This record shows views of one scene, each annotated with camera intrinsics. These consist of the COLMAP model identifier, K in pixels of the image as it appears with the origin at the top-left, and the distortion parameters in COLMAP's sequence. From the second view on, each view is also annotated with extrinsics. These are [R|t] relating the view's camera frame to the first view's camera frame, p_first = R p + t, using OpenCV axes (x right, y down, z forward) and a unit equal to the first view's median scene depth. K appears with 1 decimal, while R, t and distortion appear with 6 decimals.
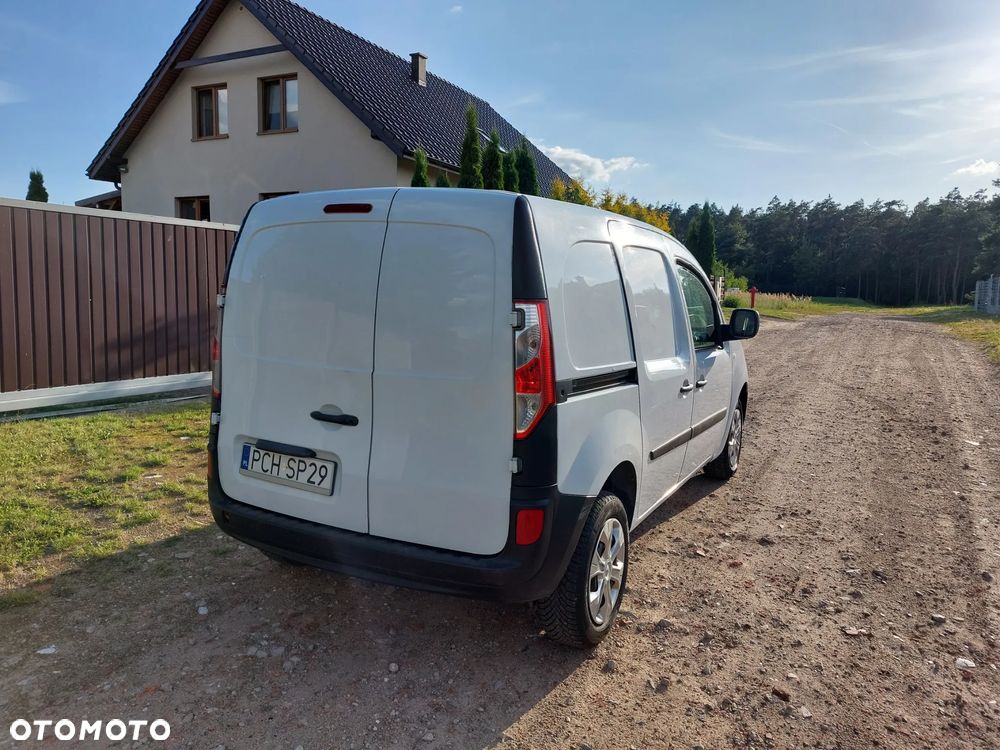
lens RADIAL K [[699.4, 0, 500.8], [0, 699.4, 377.3], [0, 0, 1]] dist [0.042194, -0.029779]
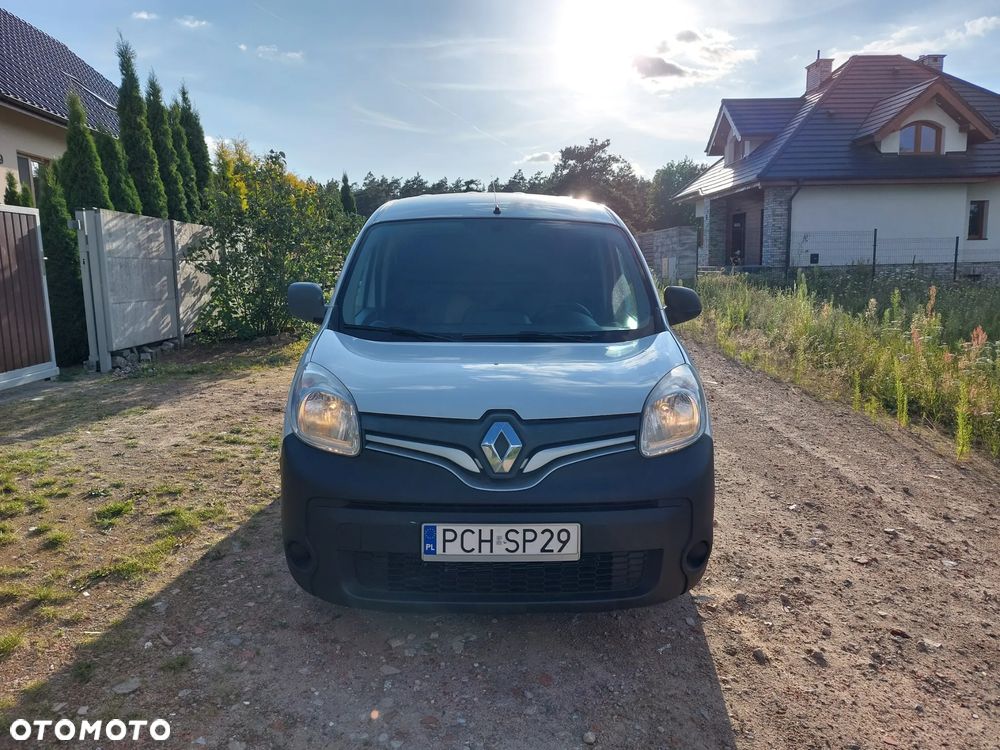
lens RADIAL K [[699.4, 0, 495.0], [0, 699.4, 380.1], [0, 0, 1]] dist [0.042194, -0.029779]
pose [[0.869344, -0.111947, 0.481361, -0.540401], [0.092135, 0.993643, 0.064688, -0.053037], [-0.485543, -0.011886, 0.874132, 0.318894]]
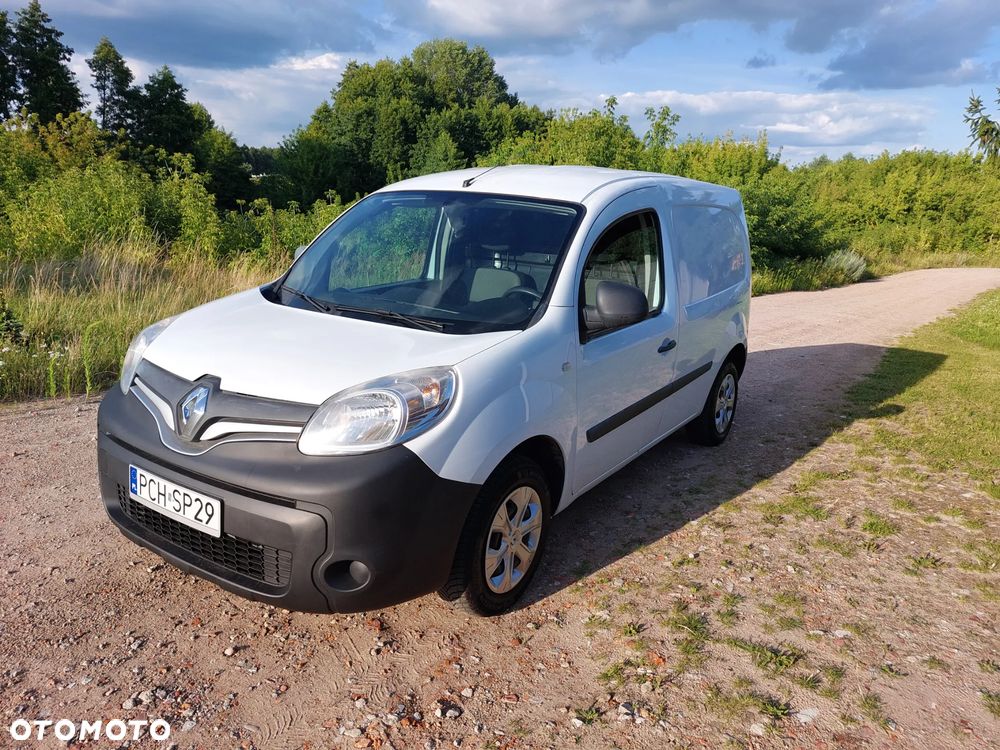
lens RADIAL K [[699.4, 0, 501.1], [0, 699.4, 376.2], [0, 0, 1]] dist [0.042194, -0.029779]
pose [[0.992696, 0.054218, -0.107775, 0.343782], [-0.046981, 0.996537, 0.068599, -0.034418], [0.111121, -0.063035, 0.991806, 0.239475]]
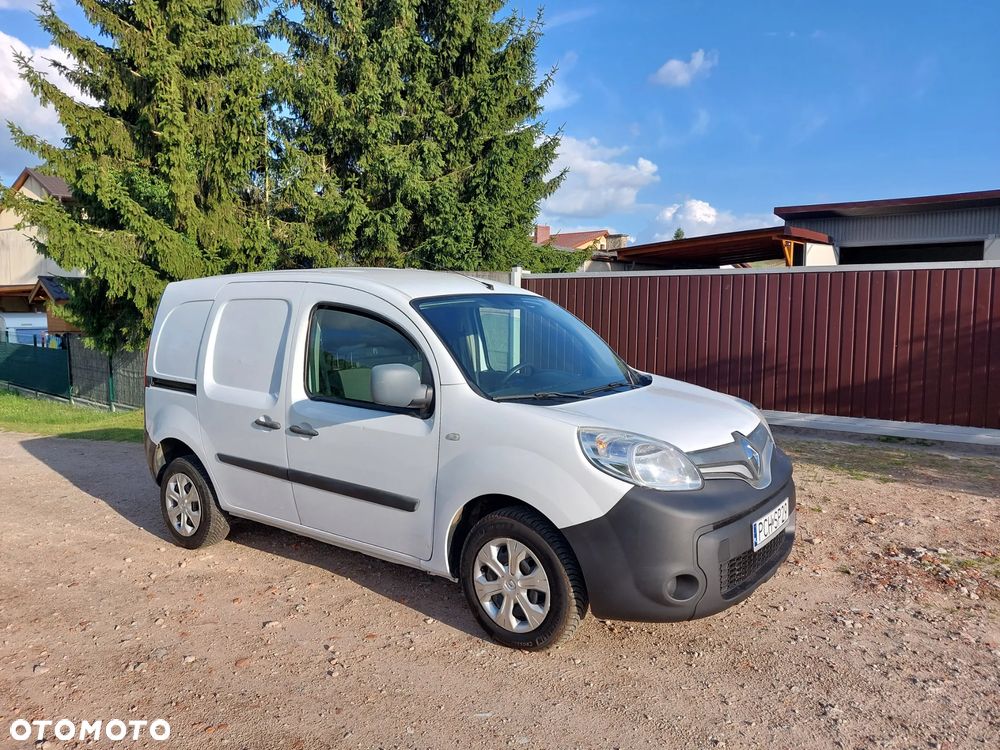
lens RADIAL K [[699.4, 0, 499.7], [0, 699.4, 386.0], [0, 0, 1]] dist [0.042194, -0.029779]
pose [[0.211871, -0.137148, 0.967627, -1.348611], [0.188690, 0.977215, 0.097191, -0.224723], [-0.958909, 0.161990, 0.232922, 1.180107]]
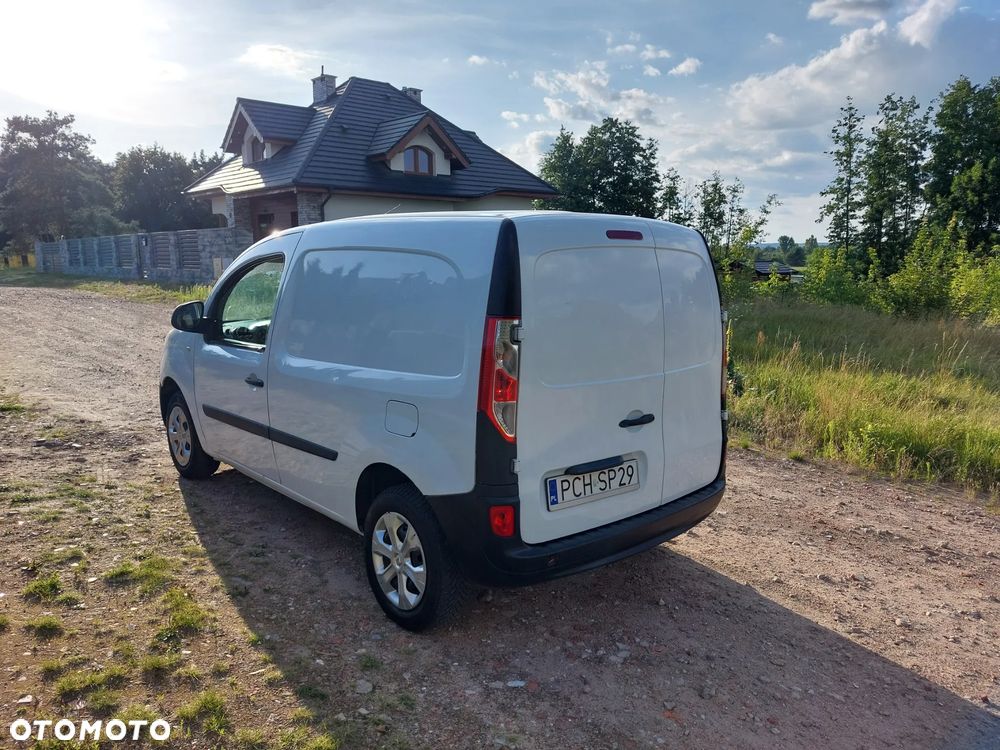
lens RADIAL K [[699.4, 0, 508.3], [0, 699.4, 387.7], [0, 0, 1]] dist [0.042194, -0.029779]
pose [[0.363497, -0.188298, 0.912367, -1.284485], [0.123953, 0.980428, 0.152961, -0.186226], [-0.923312, 0.057490, 0.379722, 0.725707]]
